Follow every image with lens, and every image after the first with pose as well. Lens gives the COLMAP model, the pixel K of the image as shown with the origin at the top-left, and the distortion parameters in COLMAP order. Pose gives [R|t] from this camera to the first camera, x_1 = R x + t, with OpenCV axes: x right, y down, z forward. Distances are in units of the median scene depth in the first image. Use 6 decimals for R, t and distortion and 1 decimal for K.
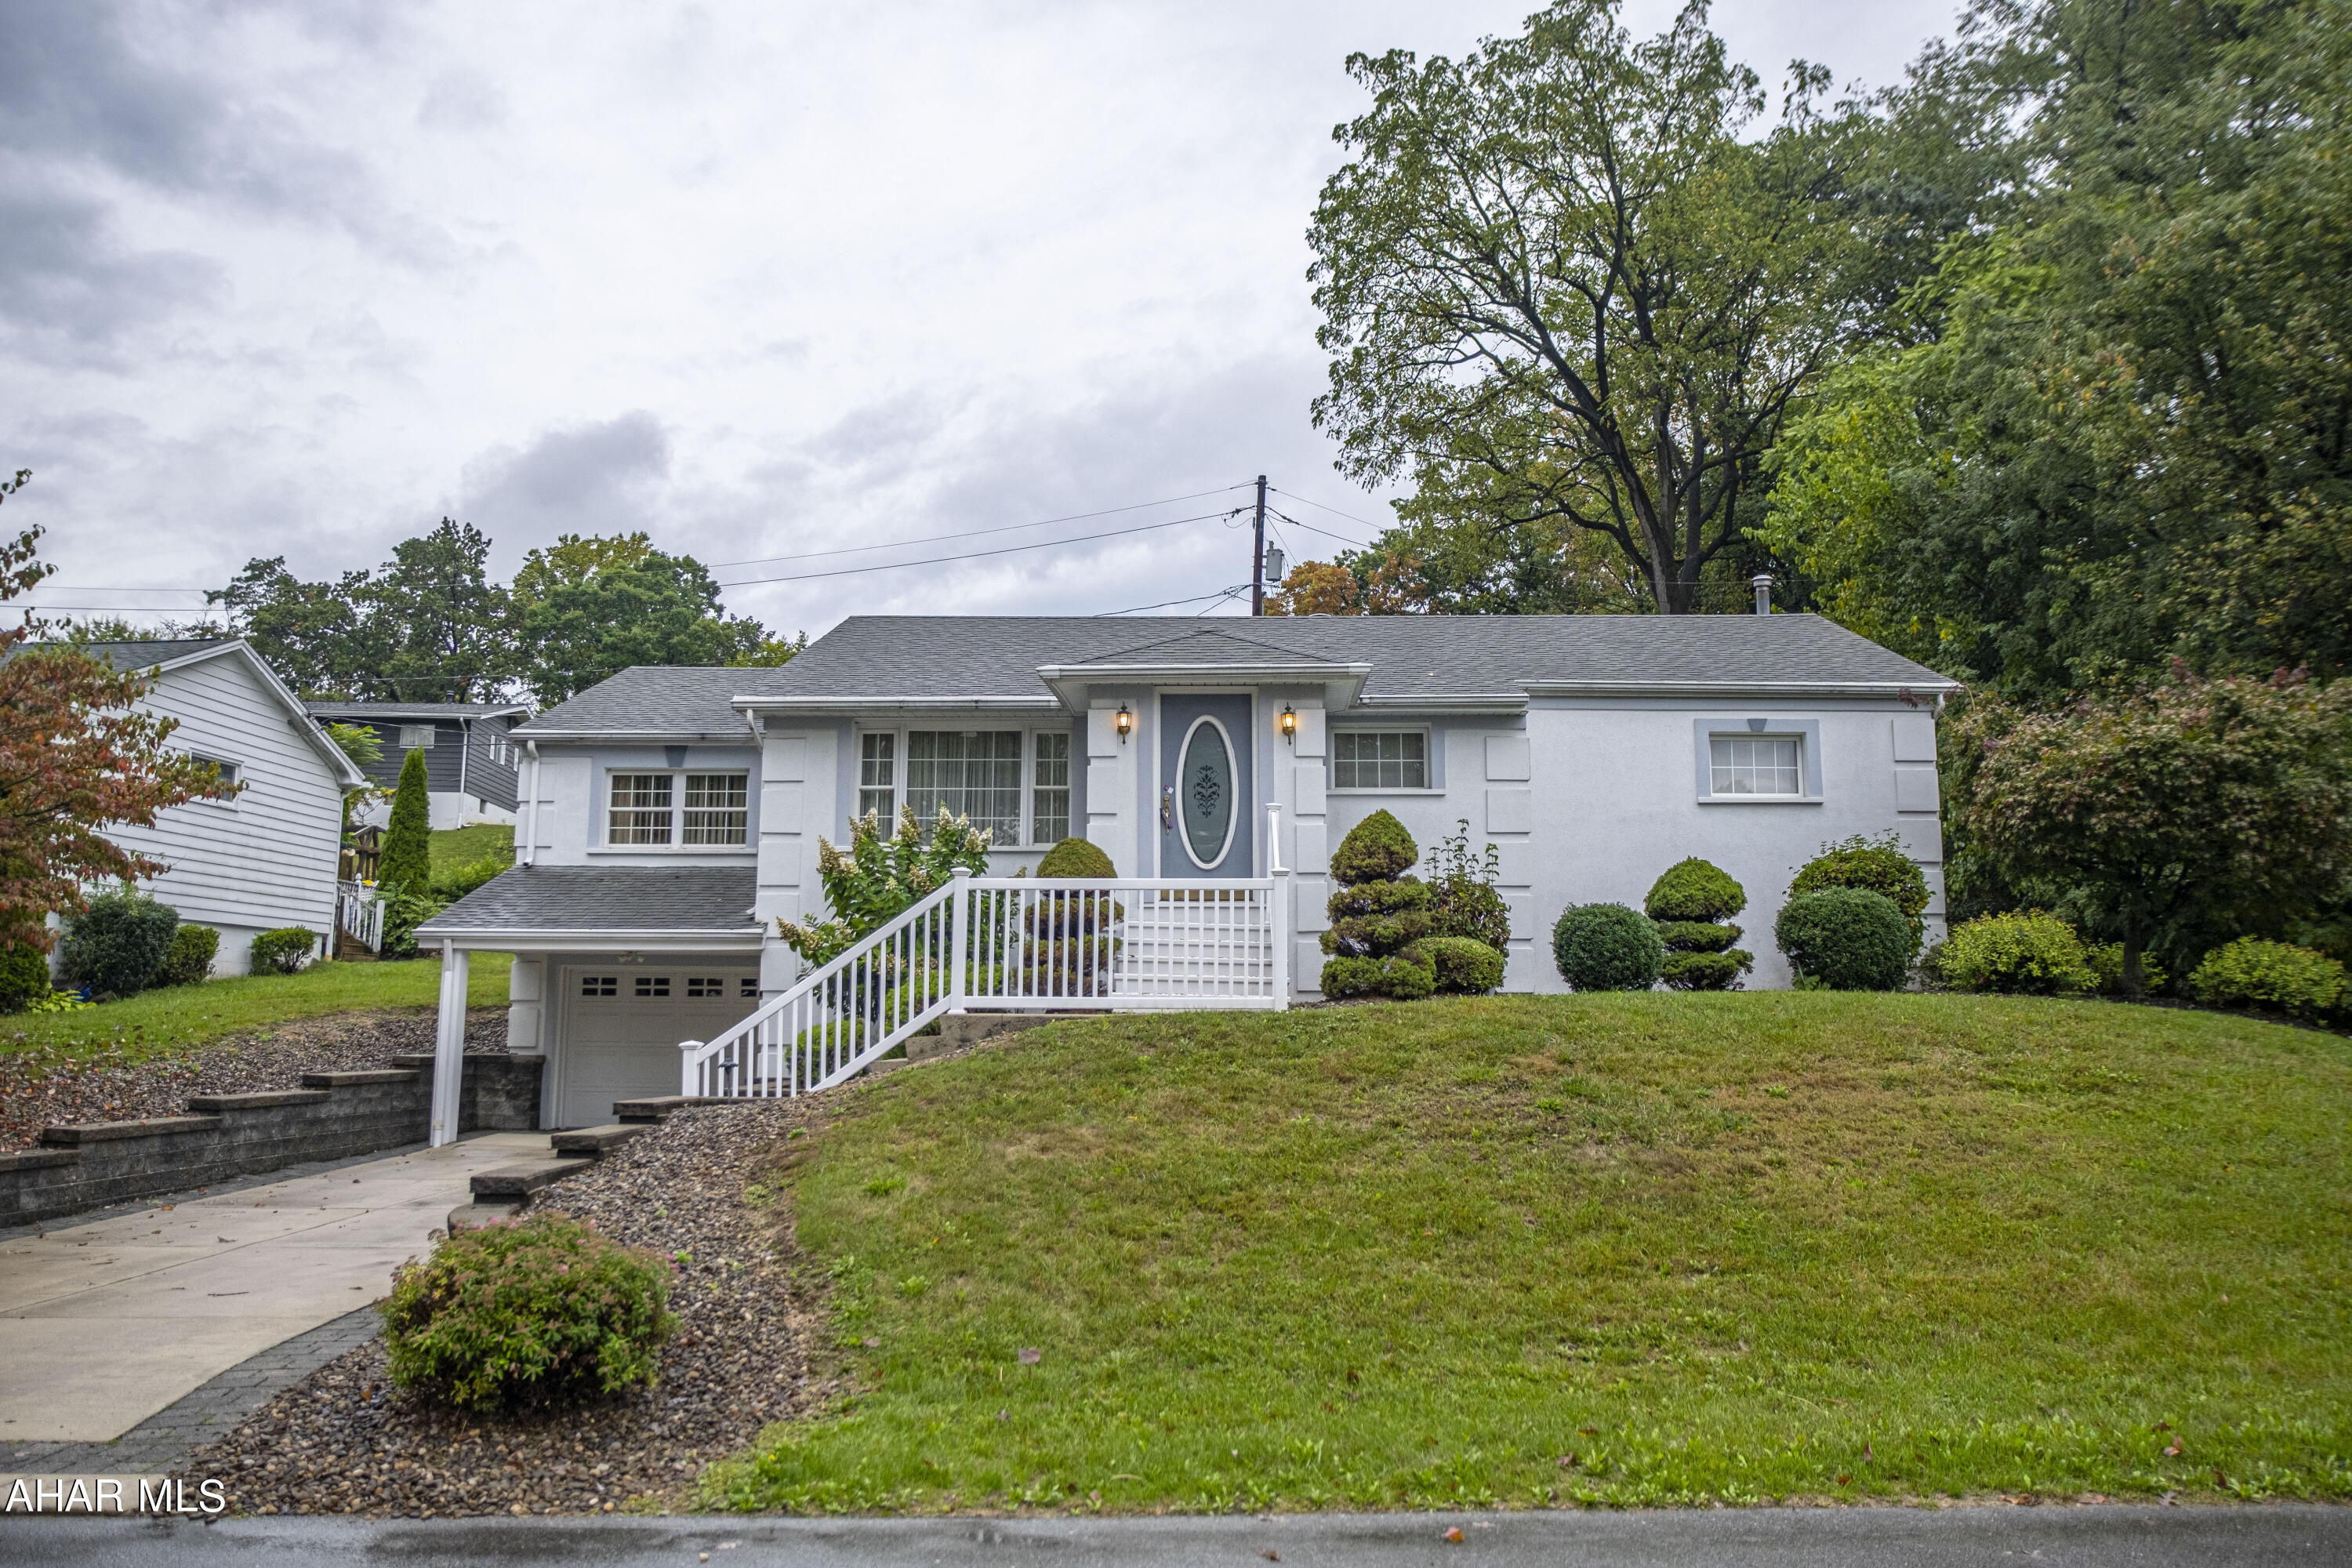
lens RADIAL K [[1690.3, 0, 1181.1], [0, 1690.3, 758.3], [0, 0, 1]] dist [-0.057816, 0.002740]
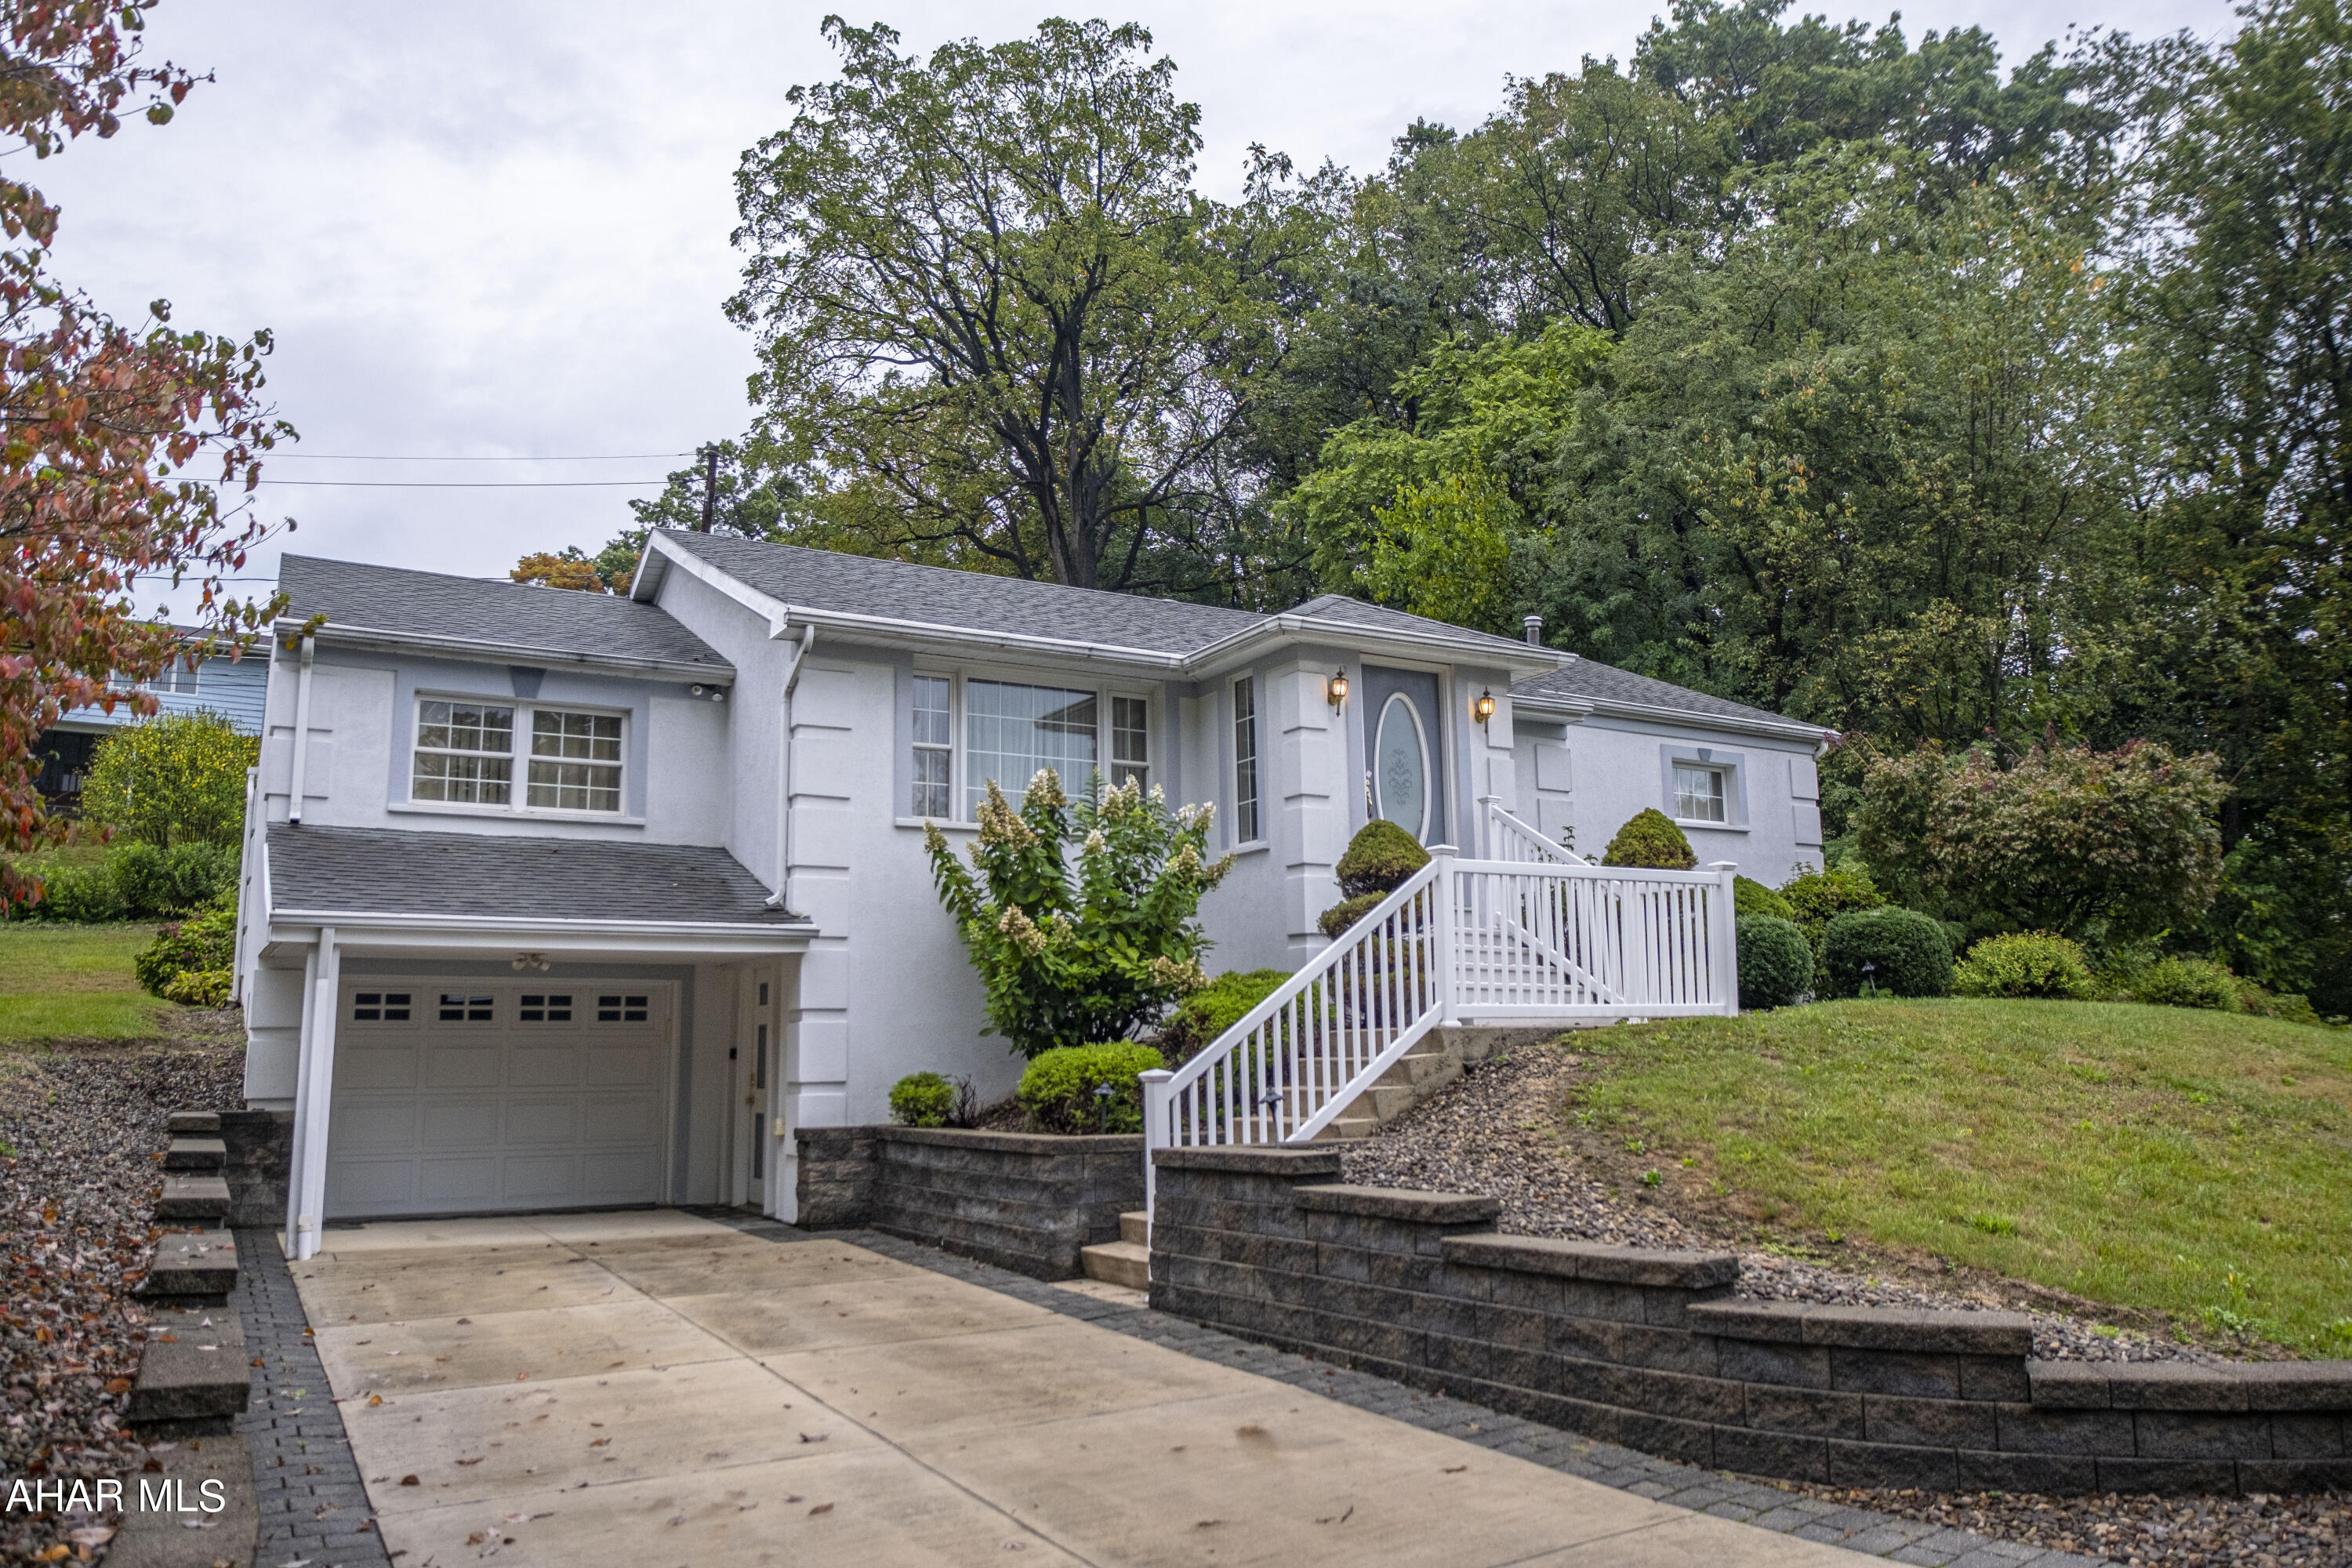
lens RADIAL K [[1690.3, 0, 1181.1], [0, 1690.3, 758.3], [0, 0, 1]] dist [-0.057816, 0.002740]
pose [[0.844537, 0.076980, 0.529935, -0.443783], [-0.063849, 0.997029, -0.043079, 0.044063], [-0.531677, 0.002546, 0.846944, 0.254244]]
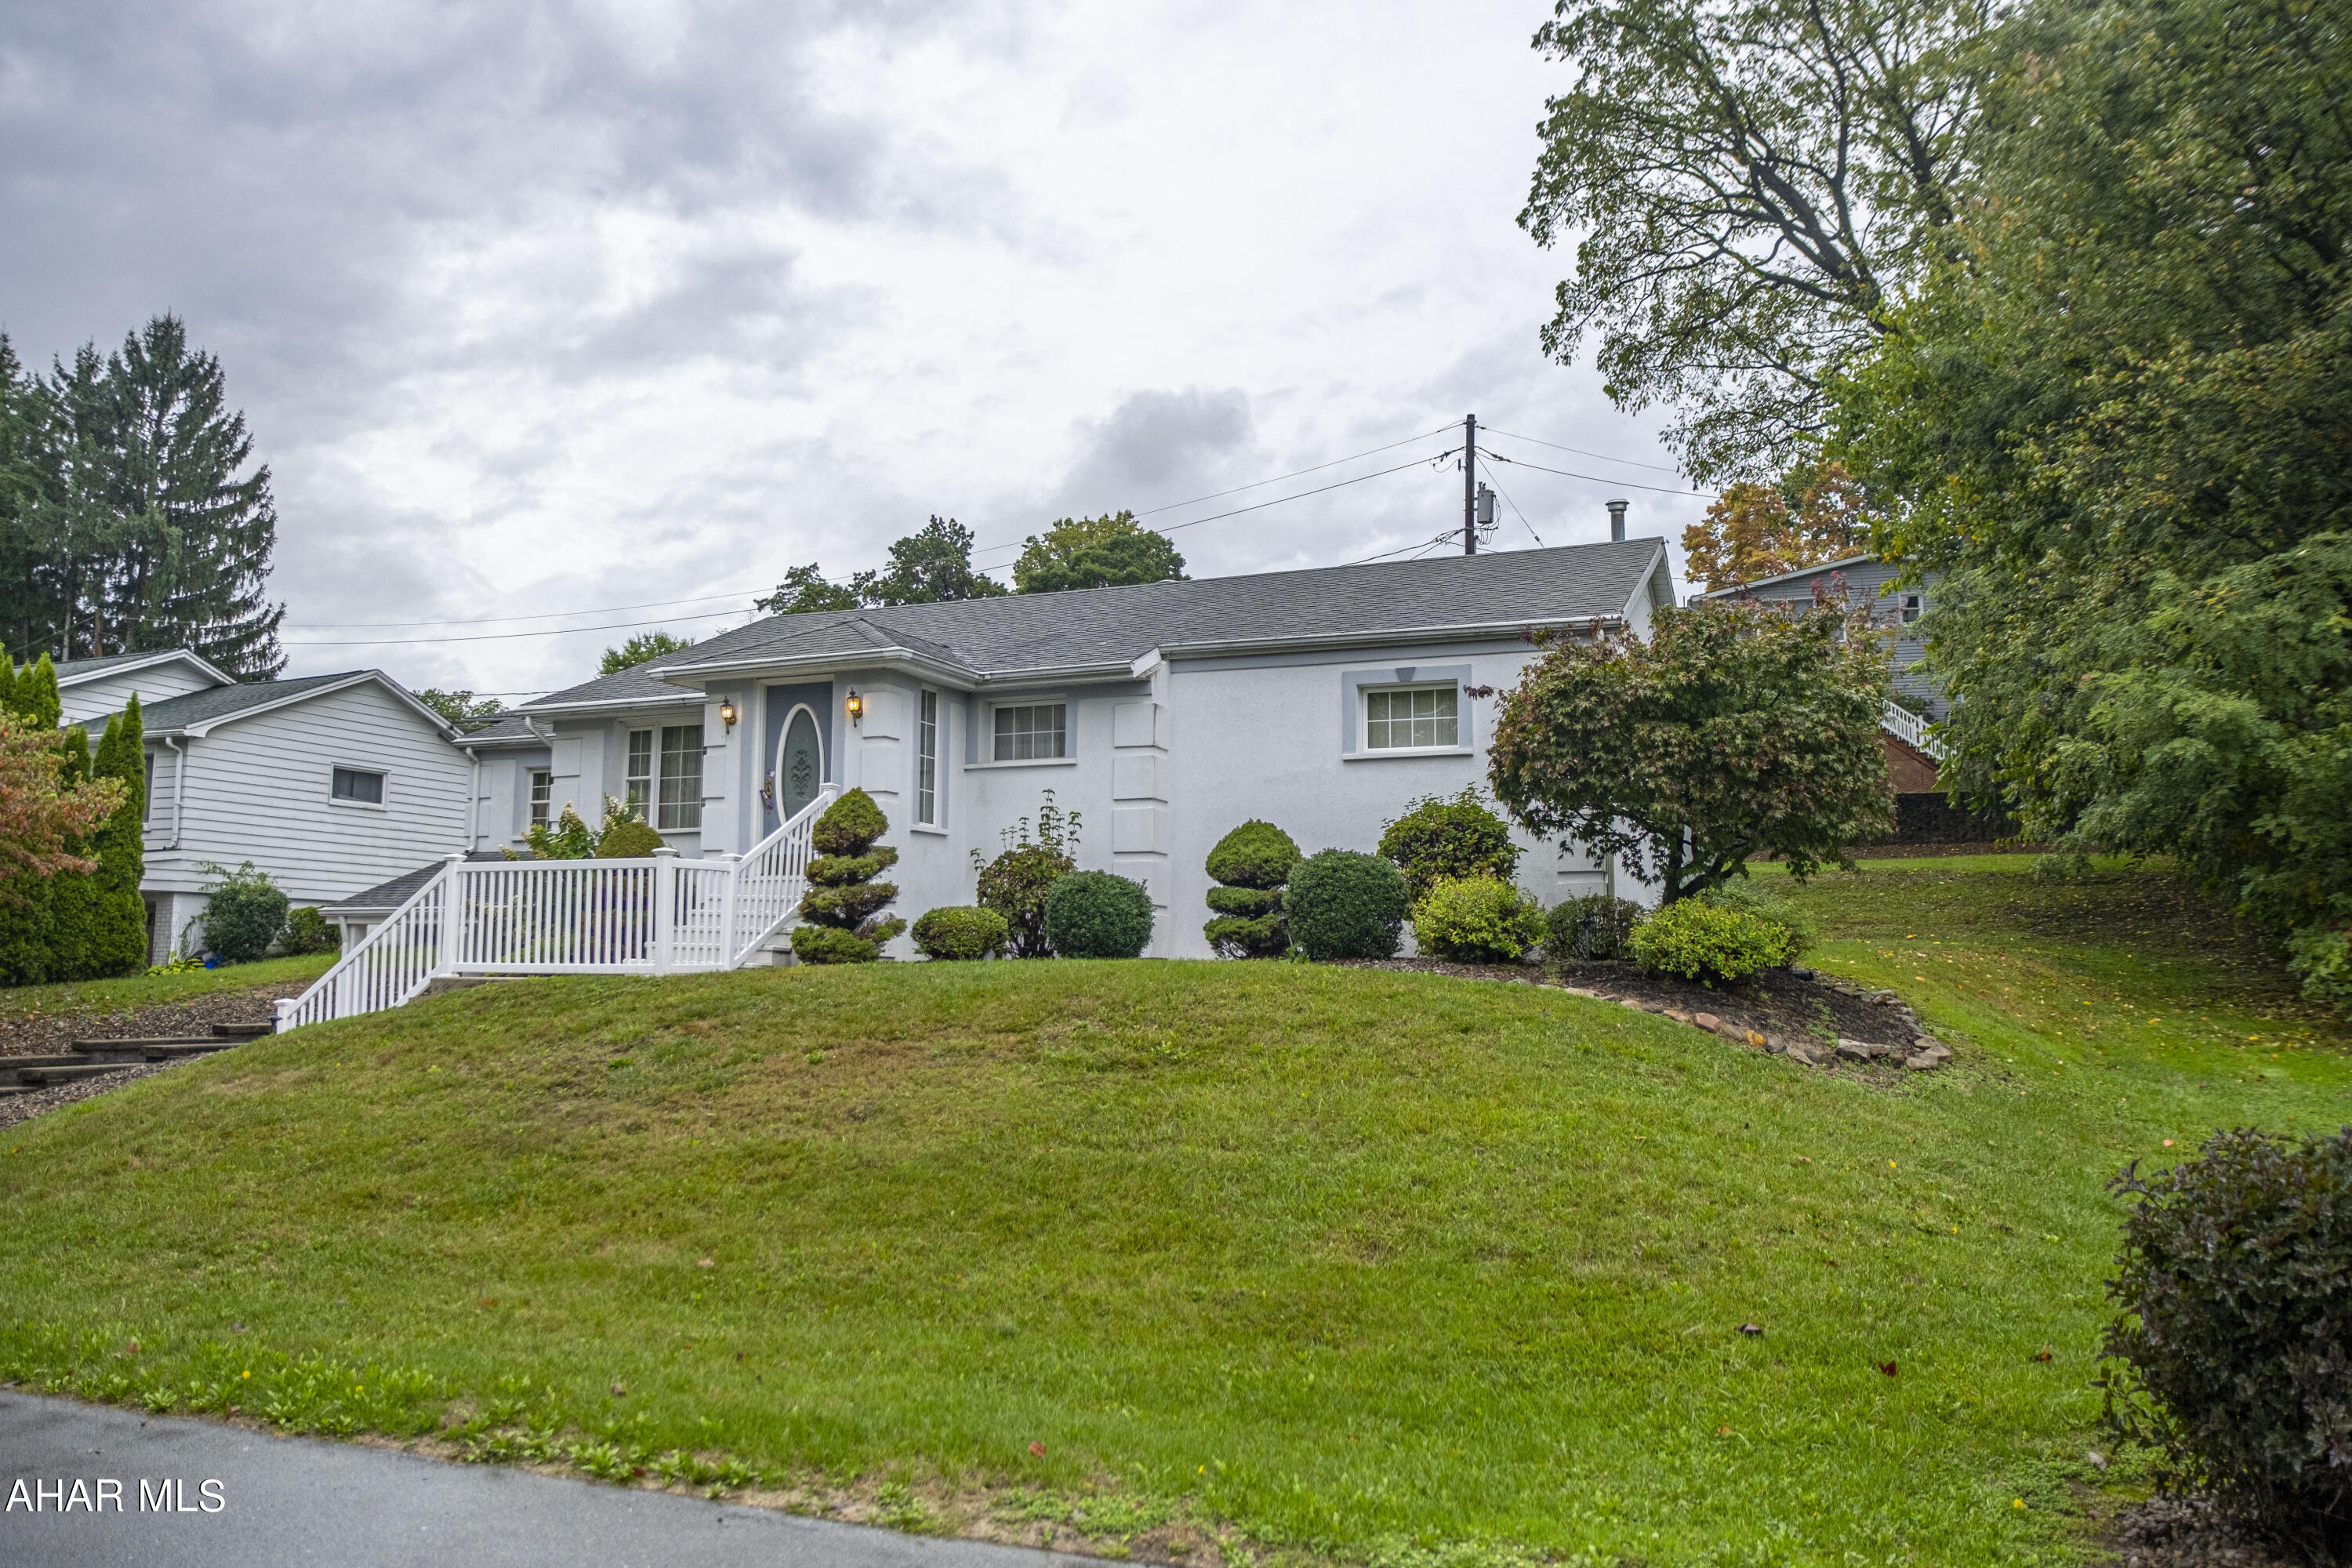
lens RADIAL K [[1715.7, 0, 1176.0], [0, 1715.7, 784.0], [0, 0, 1]] dist [-0.070135, 0.000739]
pose [[0.936674, -0.039604, -0.347957, 0.503867], [0.054786, 0.997923, 0.033899, 0.001875], [0.345892, -0.050815, 0.936897, 0.041529]]
